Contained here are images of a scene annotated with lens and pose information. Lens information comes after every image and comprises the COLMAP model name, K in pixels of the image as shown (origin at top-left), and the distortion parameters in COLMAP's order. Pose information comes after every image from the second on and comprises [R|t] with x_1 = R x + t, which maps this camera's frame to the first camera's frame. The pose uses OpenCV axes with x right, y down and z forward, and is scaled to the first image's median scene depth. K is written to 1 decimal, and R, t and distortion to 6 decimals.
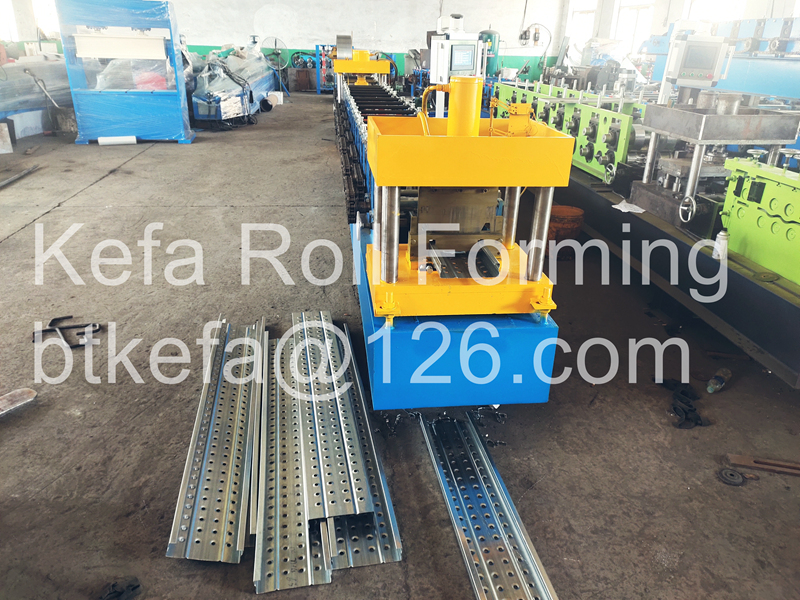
lens RADIAL K [[599.4, 0, 402.1], [0, 599.4, 301.4], [0, 0, 1]] dist [0.092480, -0.110723]
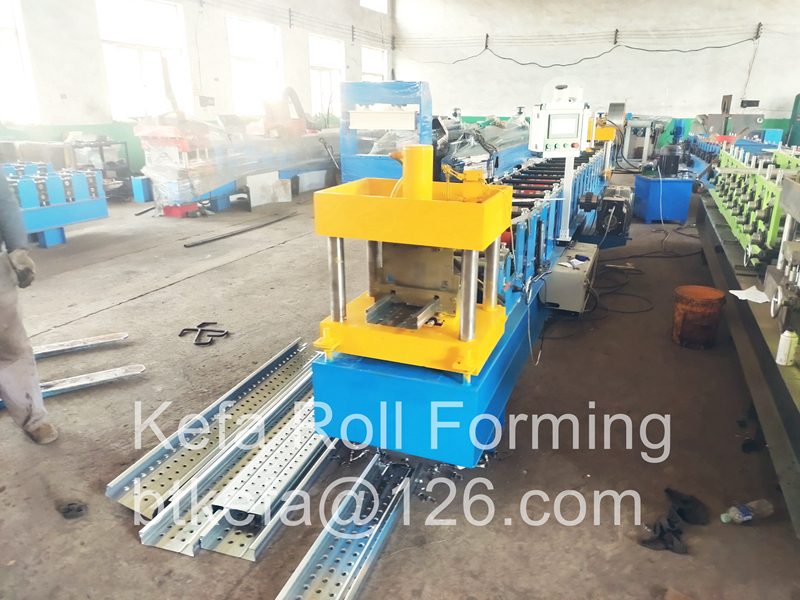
lens RADIAL K [[599.4, 0, 402.1], [0, 599.4, 301.4], [0, 0, 1]] dist [0.092480, -0.110723]
pose [[0.875340, 0.127609, -0.466364, 0.183782], [-0.172994, 0.983351, -0.055630, -0.008062], [0.451501, 0.129374, 0.882842, 0.017290]]
